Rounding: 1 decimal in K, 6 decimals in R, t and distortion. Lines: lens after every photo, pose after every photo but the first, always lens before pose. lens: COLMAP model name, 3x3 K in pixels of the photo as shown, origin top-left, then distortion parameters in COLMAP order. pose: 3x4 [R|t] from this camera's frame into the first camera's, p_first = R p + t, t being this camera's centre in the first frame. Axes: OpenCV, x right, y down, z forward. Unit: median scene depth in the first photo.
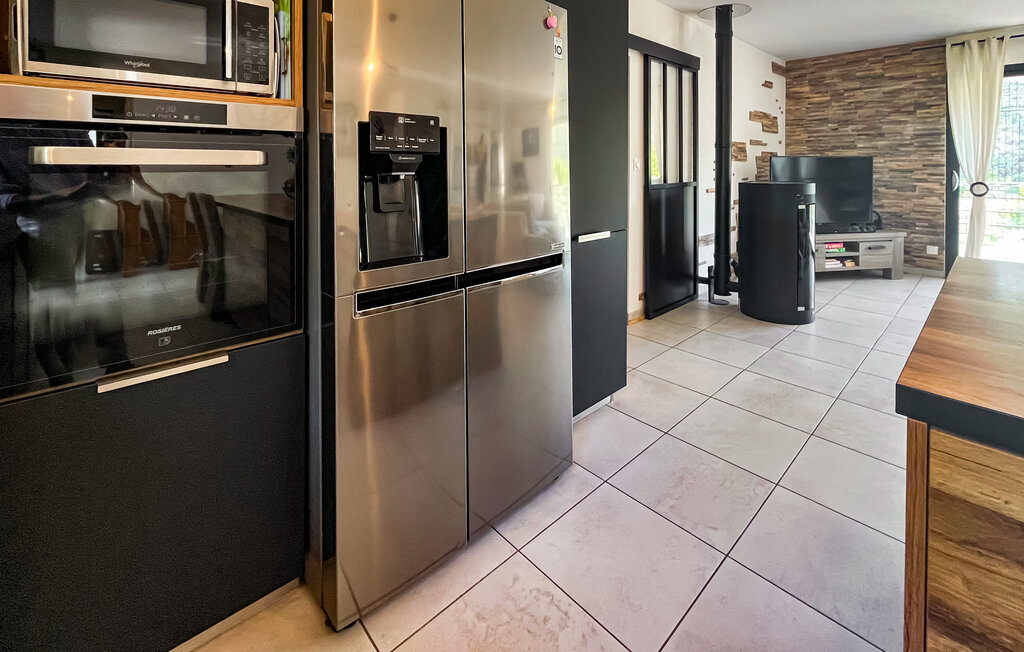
lens RADIAL K [[449.7, 0, 527.5], [0, 449.7, 164.5], [0, 0, 1]] dist [-0.001780, -0.000071]
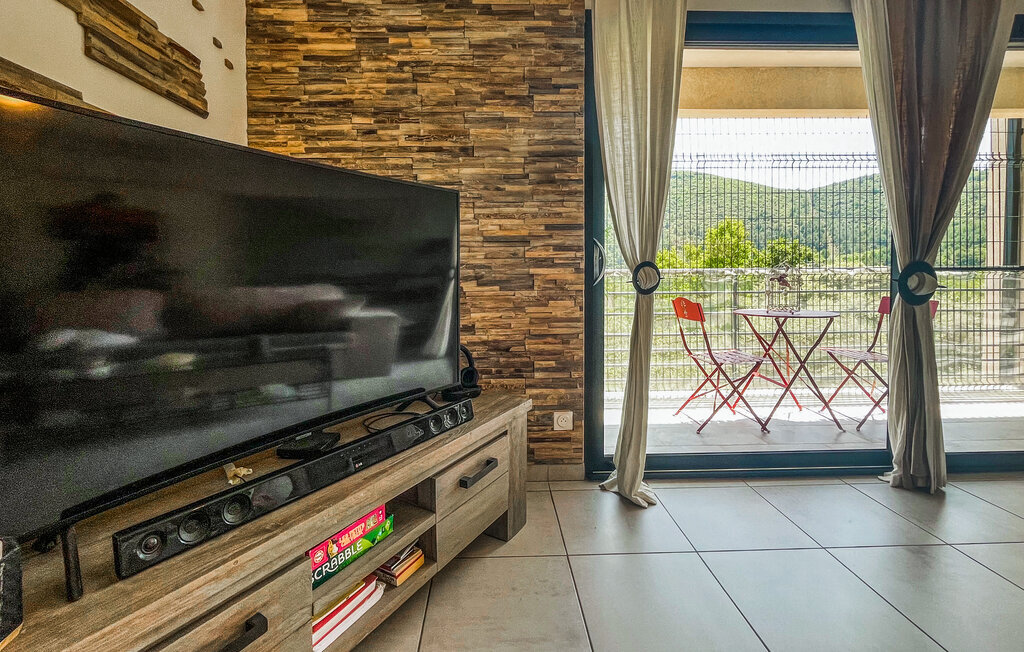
lens RADIAL K [[449.7, 0, 494.5], [0, 449.7, 278.0], [0, 0, 1]] dist [-0.001780, -0.000071]
pose [[0.683082, -0.024942, 0.729916, 0.529310], [0.012246, 0.999667, 0.022700, 0.039641], [-0.730239, -0.006567, 0.683160, 0.736907]]
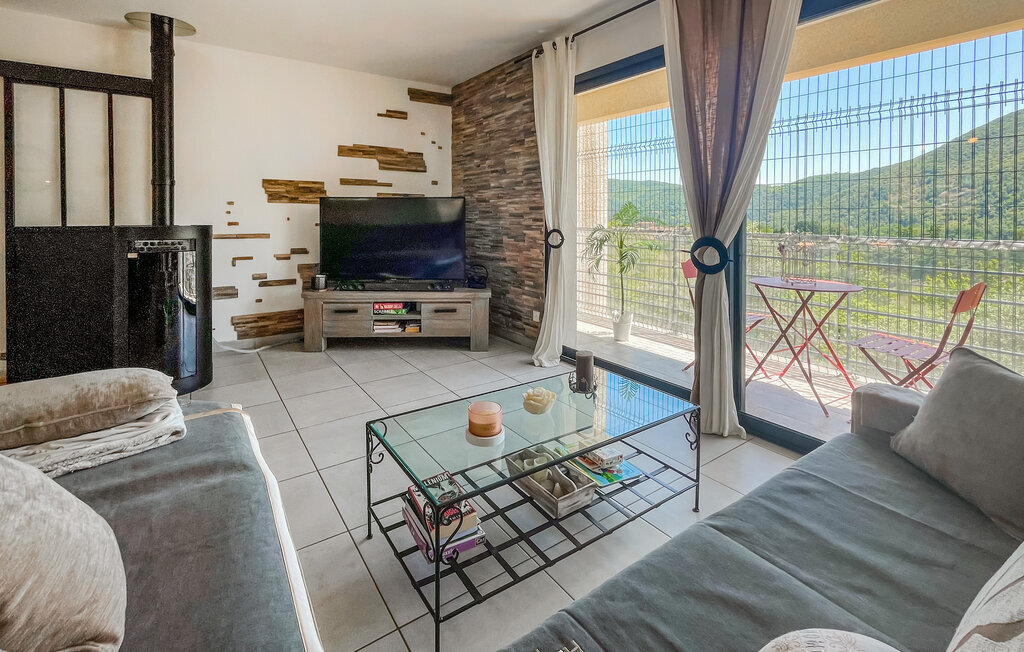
lens RADIAL K [[449.7, 0, 514.0], [0, 449.7, 218.8], [0, 0, 1]] dist [-0.001780, -0.000071]
pose [[0.988647, 0.002413, -0.150238, 0.964914], [-0.001709, 0.999987, 0.004815, 0.016311], [0.150247, -0.004504, 0.988638, 0.211915]]
